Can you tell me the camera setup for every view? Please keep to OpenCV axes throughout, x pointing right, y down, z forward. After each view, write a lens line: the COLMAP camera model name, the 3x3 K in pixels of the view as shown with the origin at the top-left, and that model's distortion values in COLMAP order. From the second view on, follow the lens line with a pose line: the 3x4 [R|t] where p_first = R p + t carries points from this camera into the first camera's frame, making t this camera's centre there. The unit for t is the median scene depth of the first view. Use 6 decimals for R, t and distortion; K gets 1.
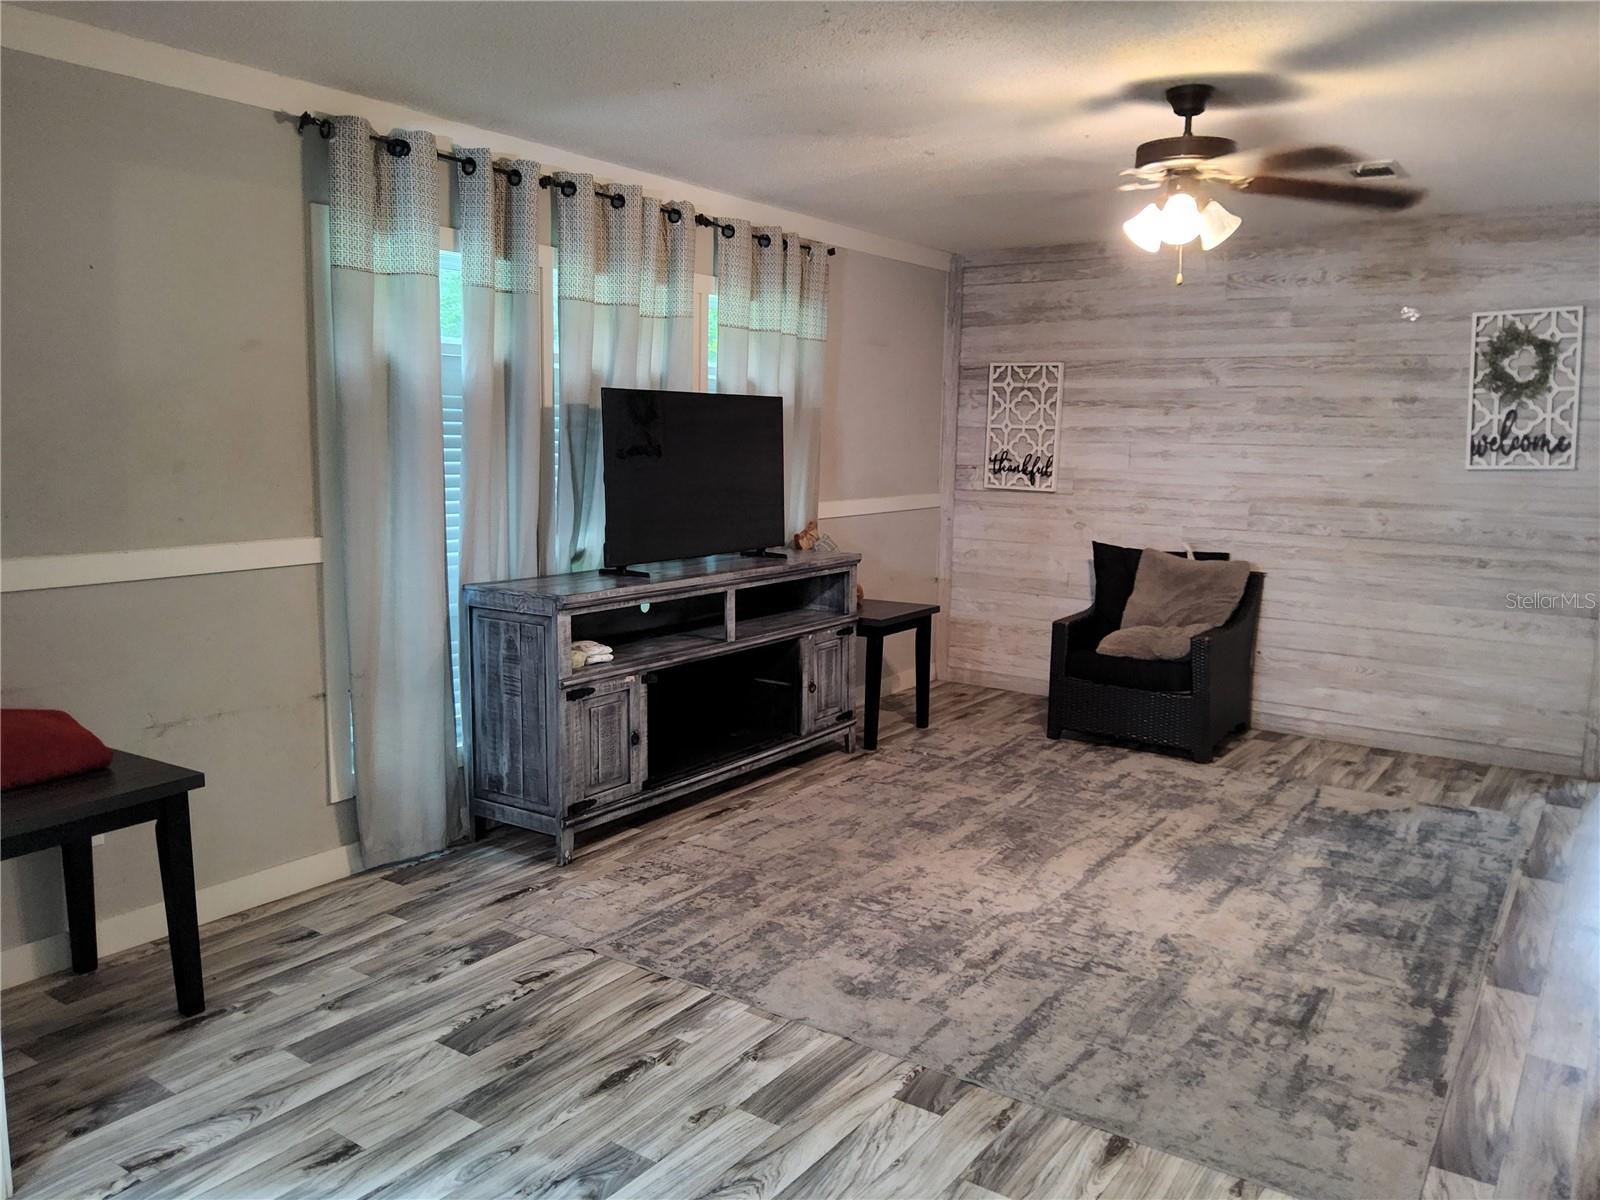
lens RADIAL K [[1221.2, 0, 794.6], [0, 1221.2, 596.9], [0, 0, 1]] dist [0.068031, -0.083026]
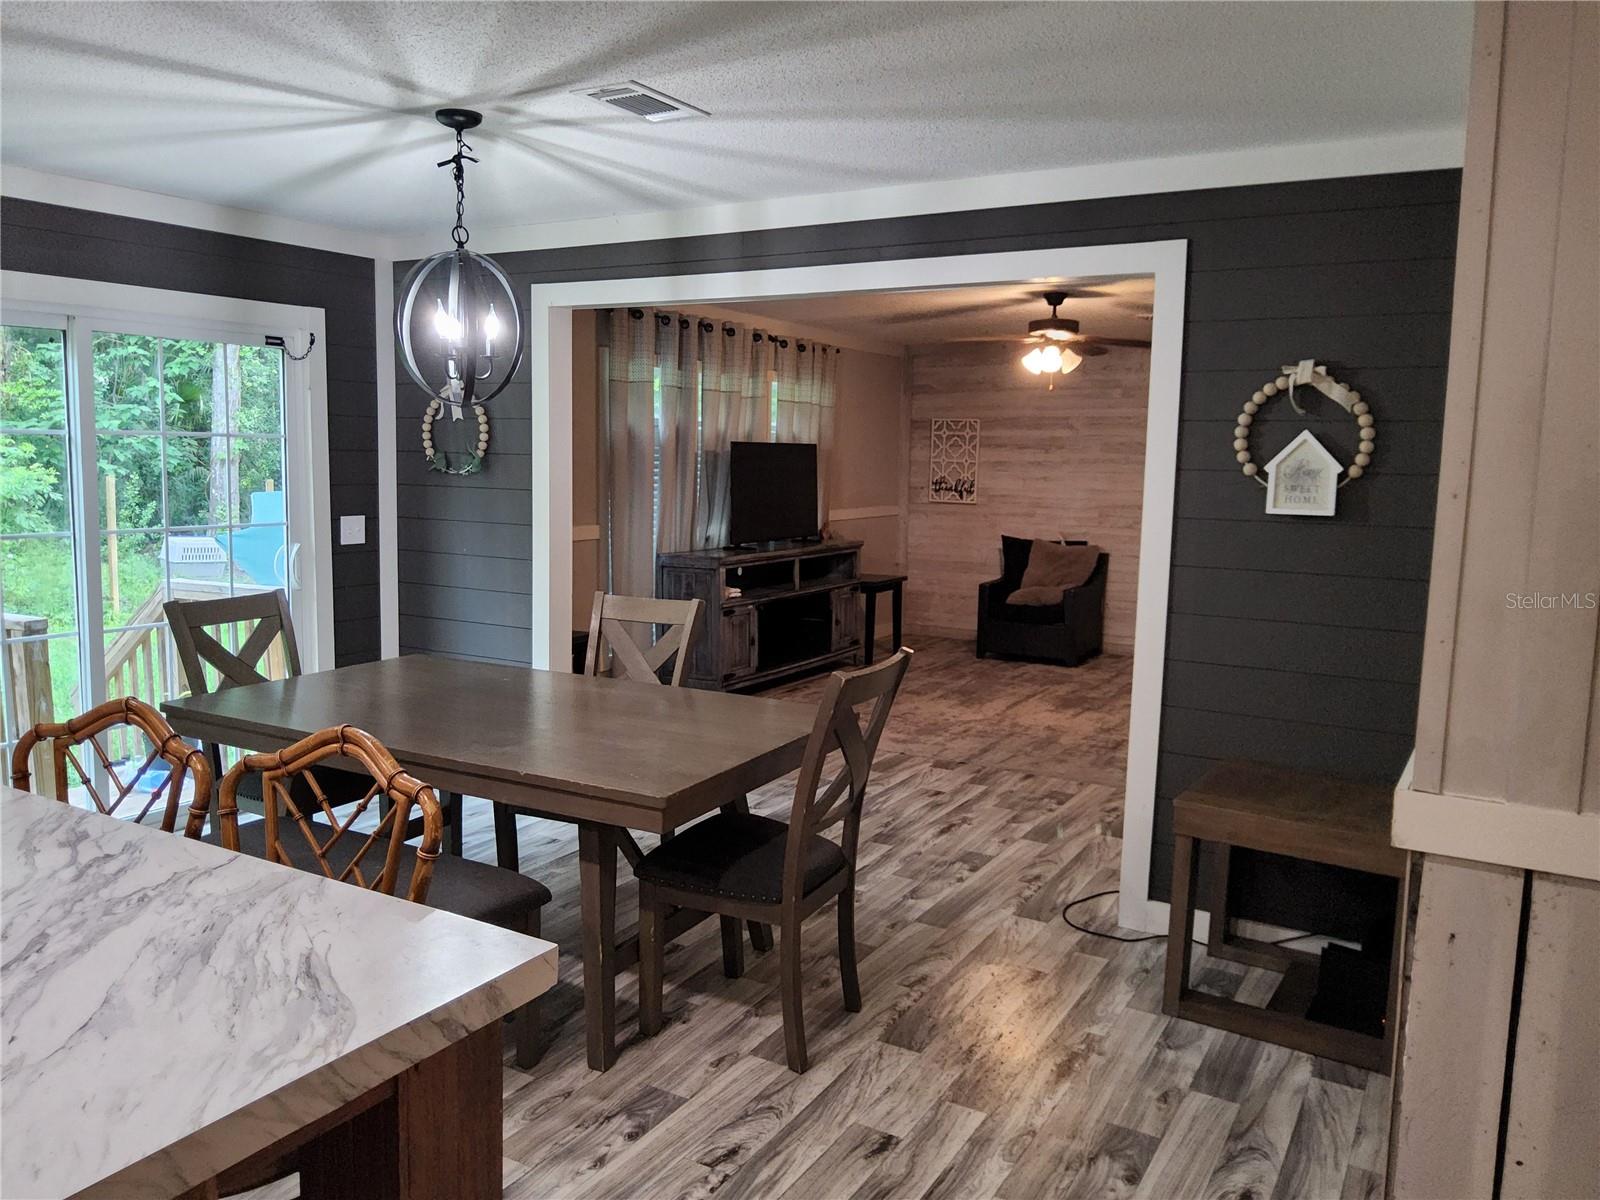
lens RADIAL K [[1221.2, 0, 796.8], [0, 1221.2, 615.0], [0, 0, 1]] dist [0.068031, -0.083026]
pose [[0.995952, -0.014556, 0.088703, -0.183788], [0.015251, 0.999858, -0.007161, 0.075446], [-0.088586, 0.008485, 0.996032, -0.618688]]
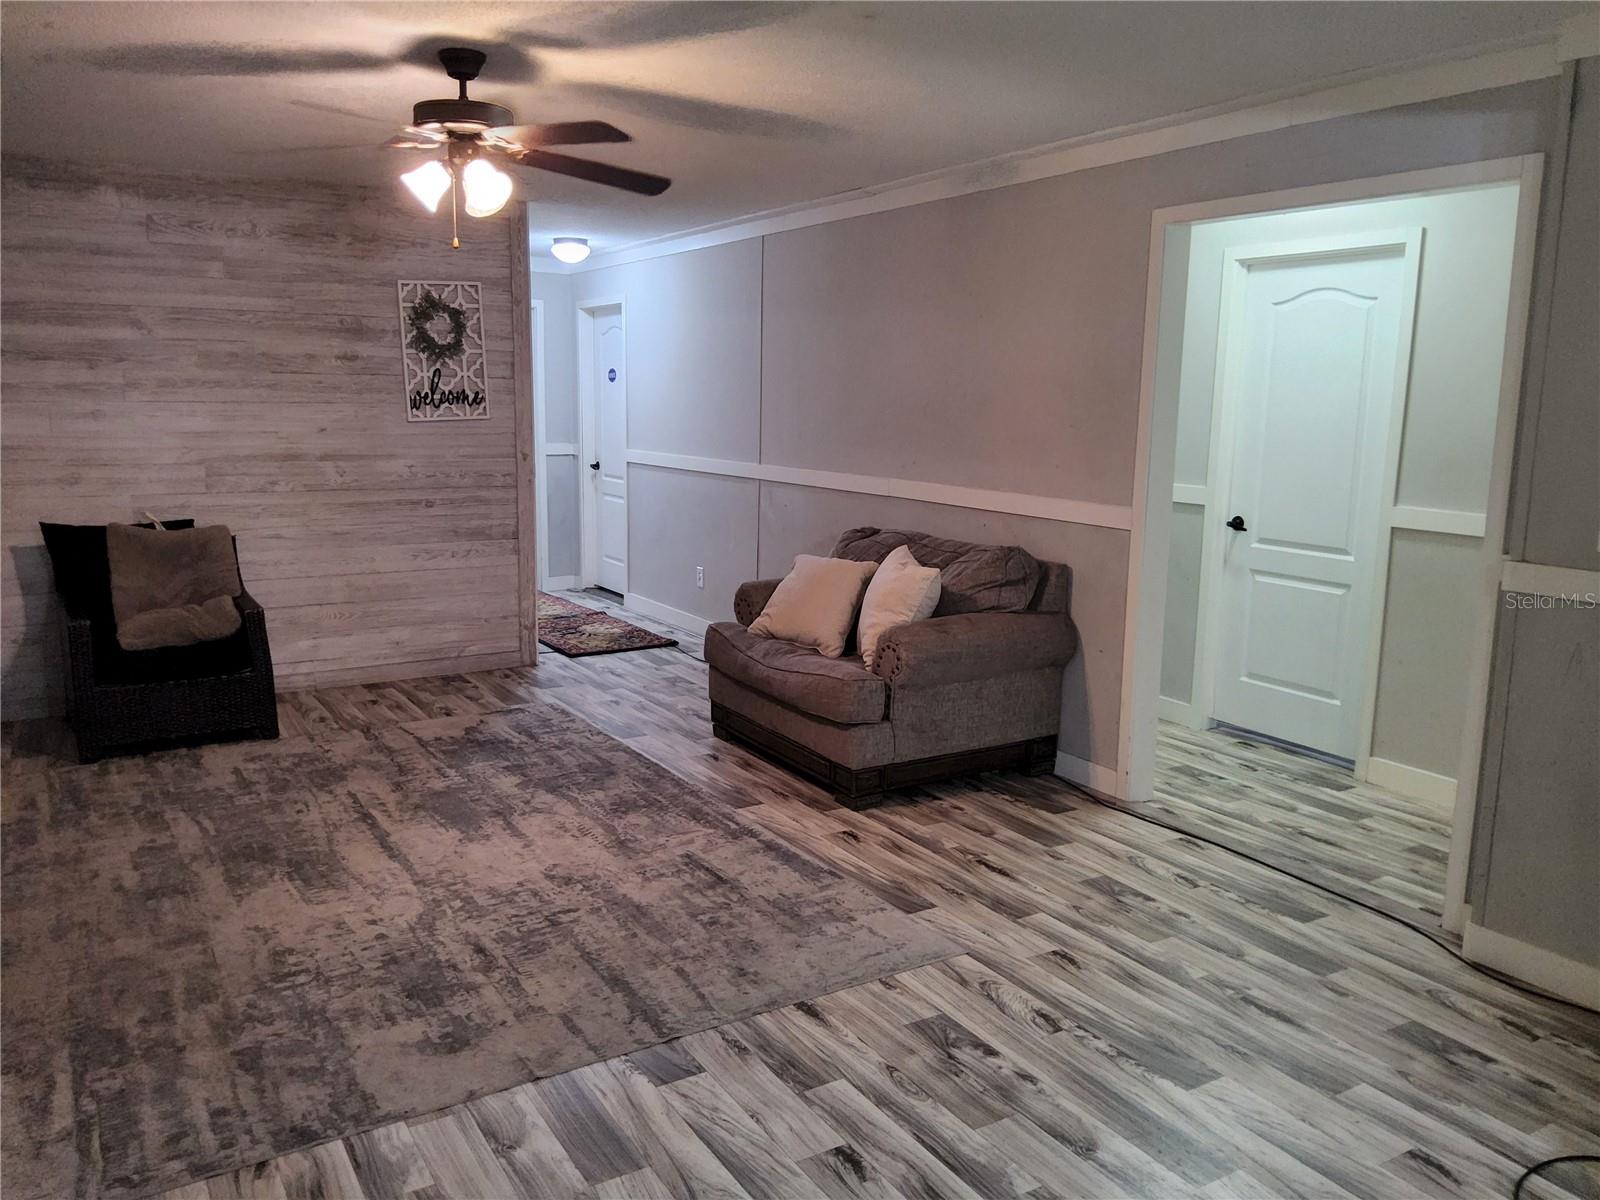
lens RADIAL K [[1221.2, 0, 769.4], [0, 1221.2, 584.3], [0, 0, 1]] dist [0.068031, -0.083026]
pose [[0.414222, -0.155768, 0.896748, -0.364443], [0.126189, 0.985560, 0.112906, -0.044185], [-0.901386, 0.066392, 0.427897, 0.249793]]
